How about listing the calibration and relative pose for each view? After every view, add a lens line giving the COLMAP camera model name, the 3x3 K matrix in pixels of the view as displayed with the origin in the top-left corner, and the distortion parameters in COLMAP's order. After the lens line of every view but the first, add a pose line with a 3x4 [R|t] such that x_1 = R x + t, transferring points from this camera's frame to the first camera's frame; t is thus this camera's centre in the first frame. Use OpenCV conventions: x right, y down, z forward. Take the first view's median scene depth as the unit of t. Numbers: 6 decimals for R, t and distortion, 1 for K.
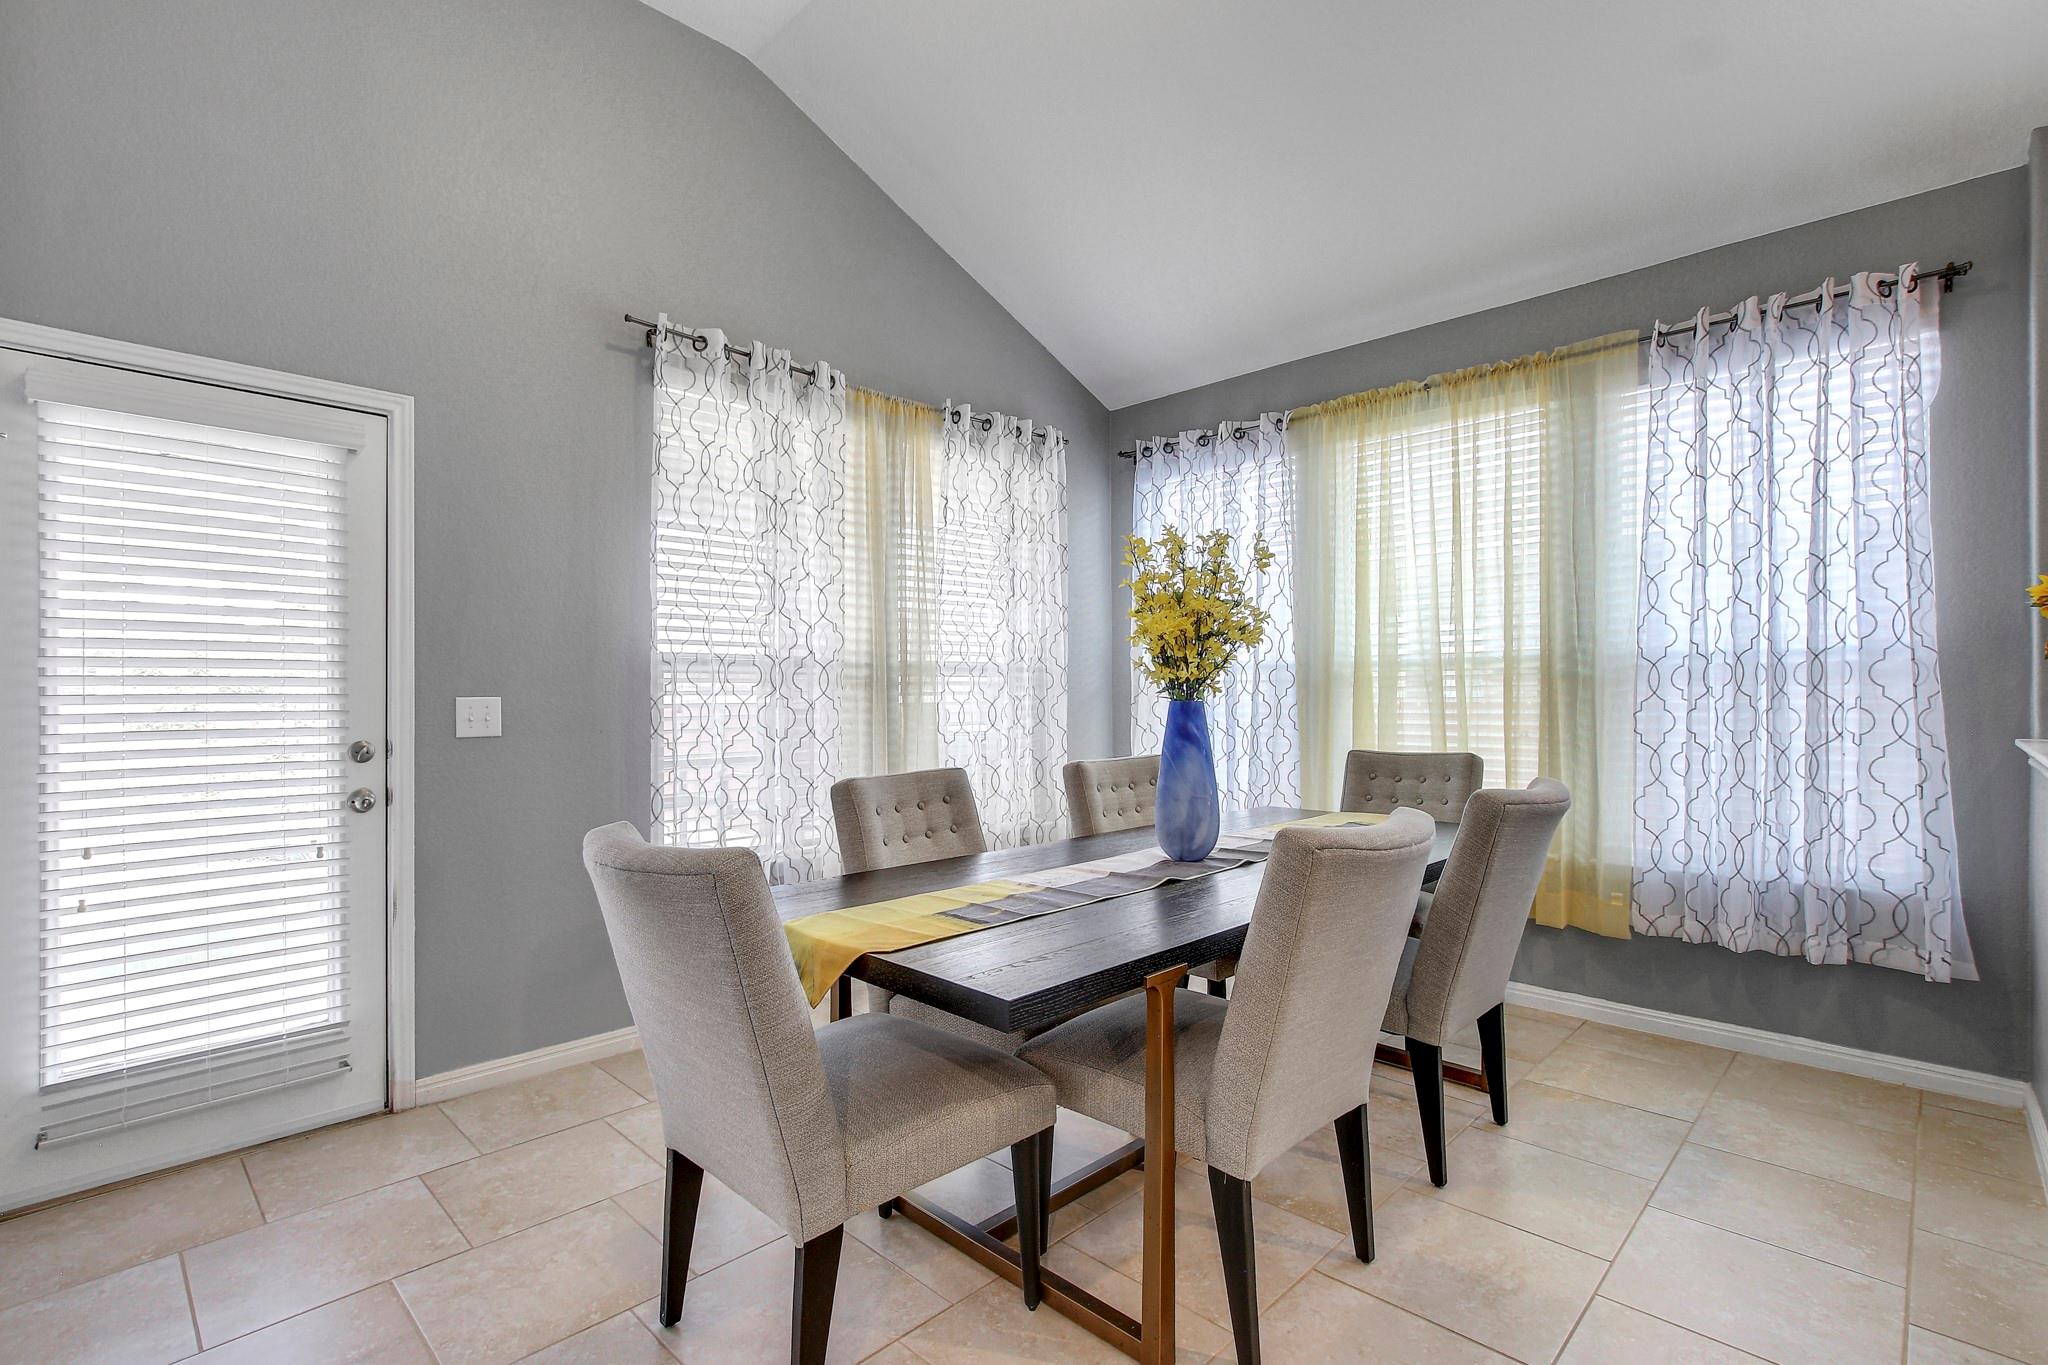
lens RADIAL K [[940.4, 0, 1009.3], [0, 940.4, 704.7], [0, 0, 1]] dist [-0.016923, 0.006038]
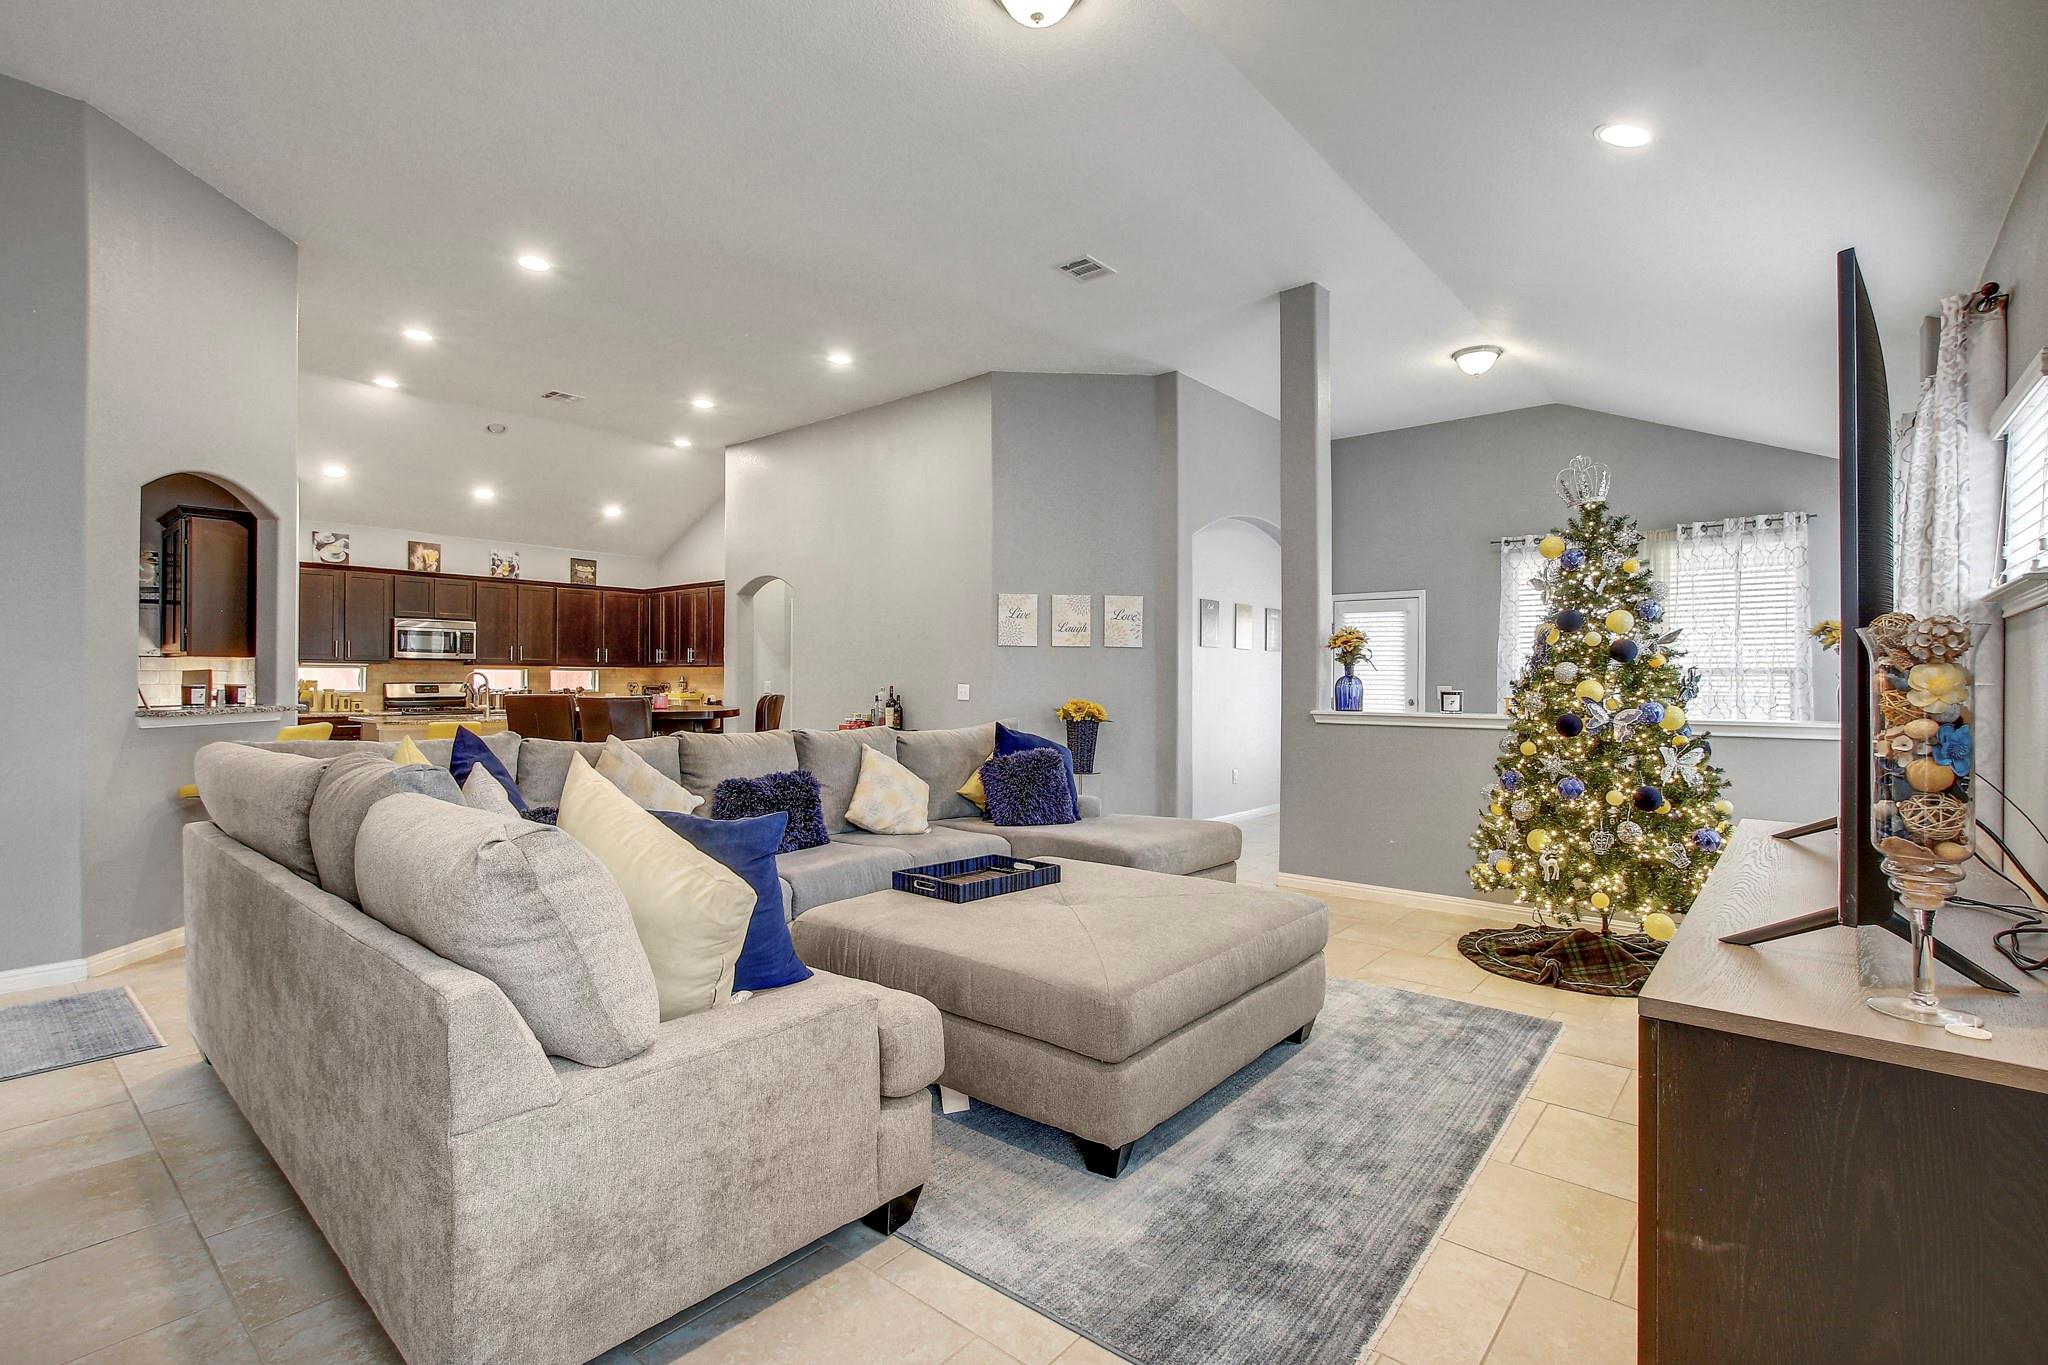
lens RADIAL K [[940.4, 0, 1023.6], [0, 940.4, 684.8], [0, 0, 1]] dist [-0.016923, 0.006038]
pose [[0.082079, 0.008180, -0.996592, 1.922803], [-0.008961, 0.999932, 0.007469, -0.017812], [0.996586, 0.008317, 0.082147, -0.479569]]
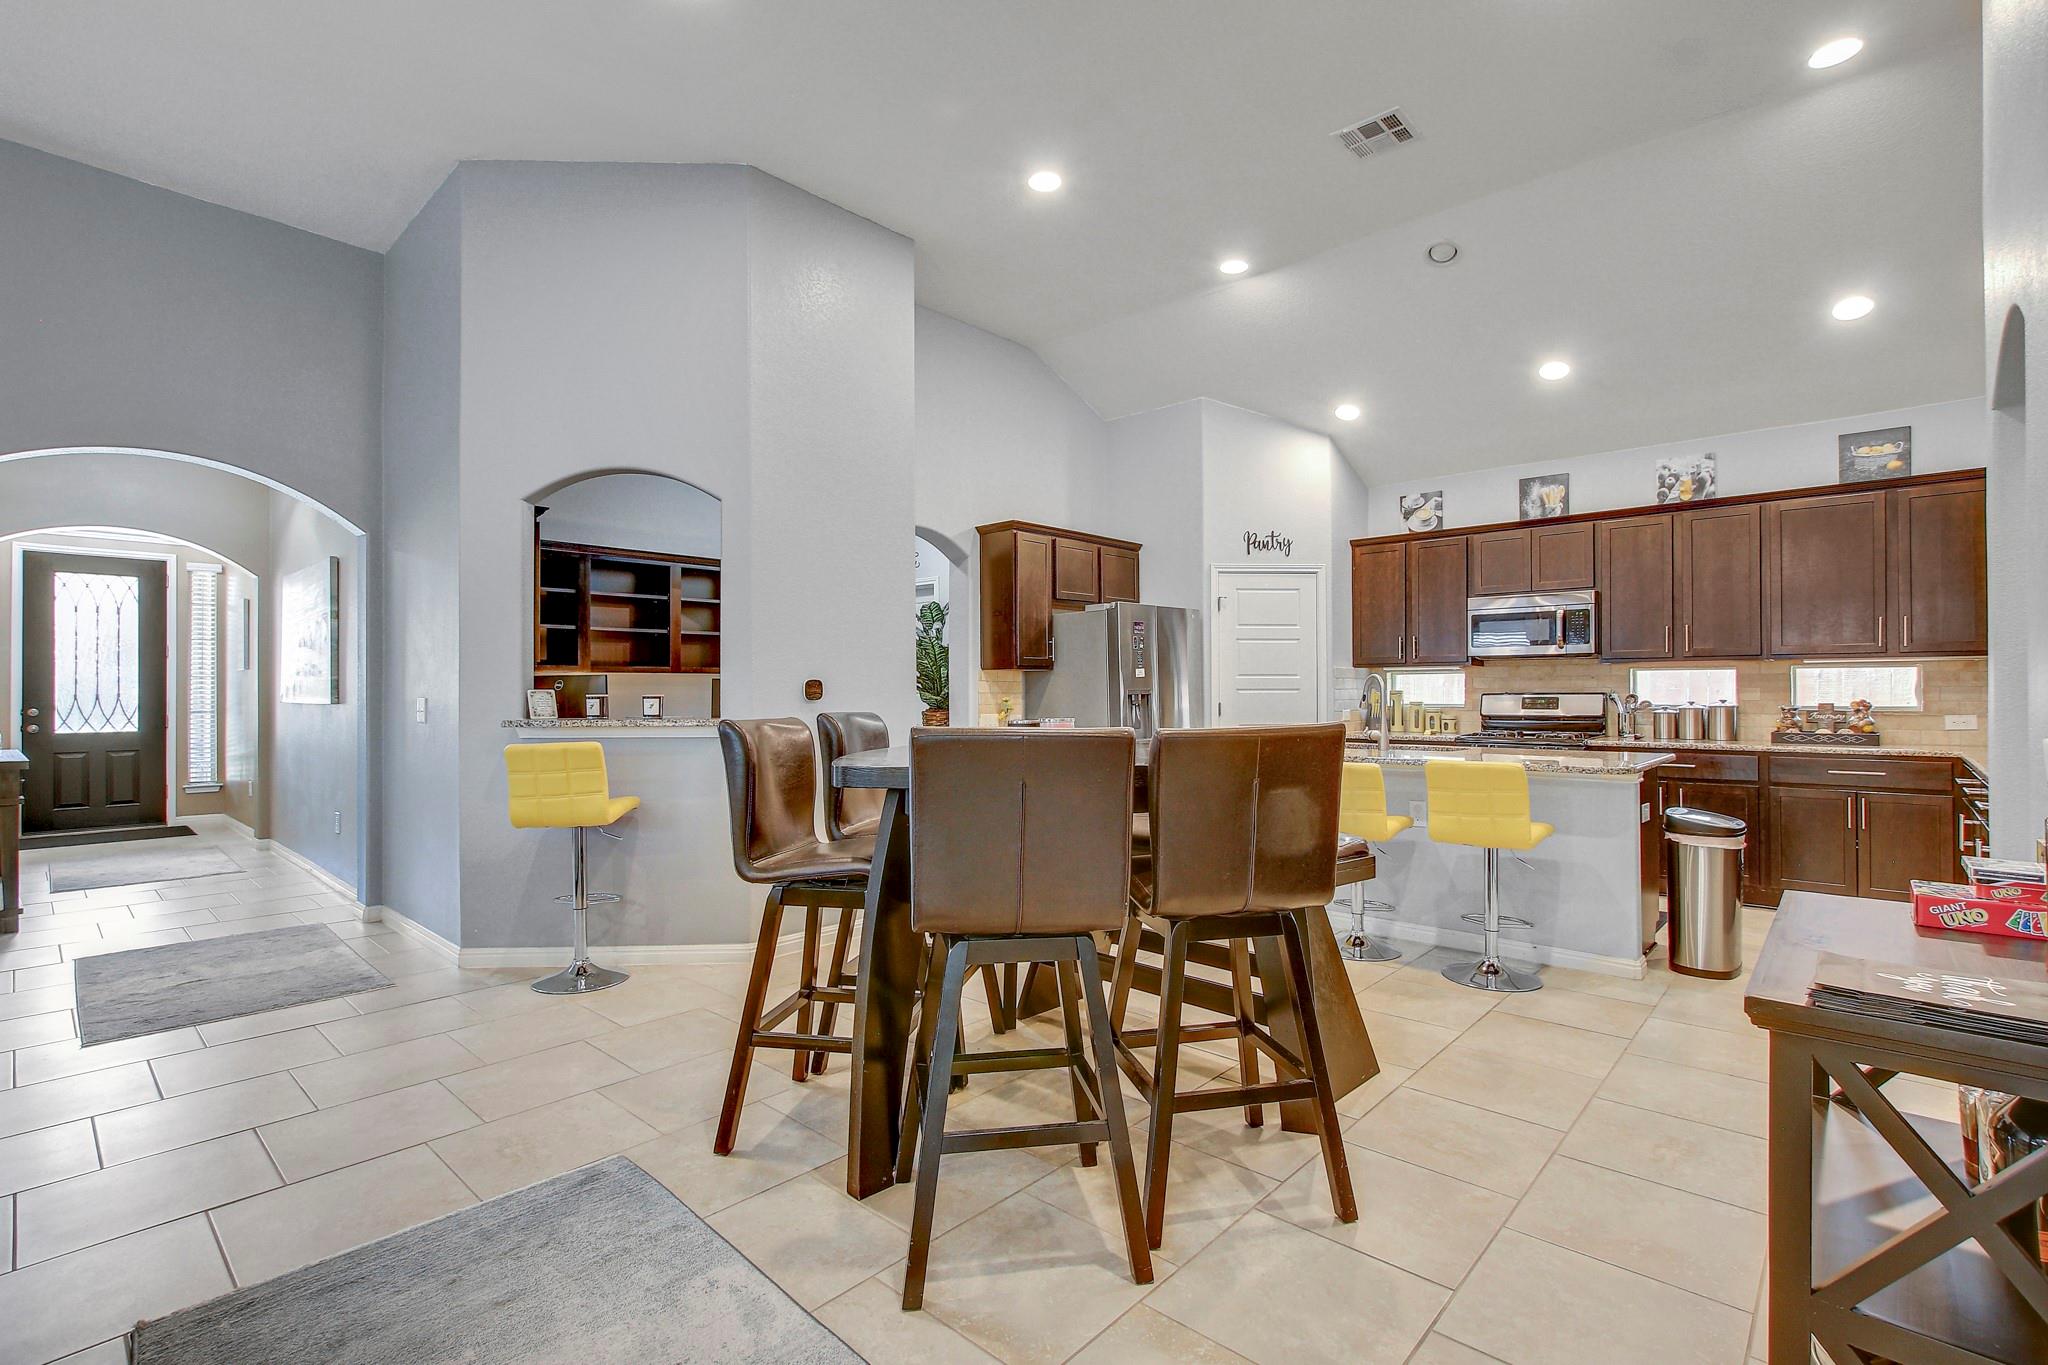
lens RADIAL K [[940.4, 0, 1016.3], [0, 940.4, 685.6], [0, 0, 1]] dist [-0.016923, 0.006038]
pose [[-0.999474, 0.006365, -0.031785, 0.026526], [0.006485, 0.999972, -0.003672, -0.001485], [0.031761, -0.003876, -0.999488, -0.264764]]
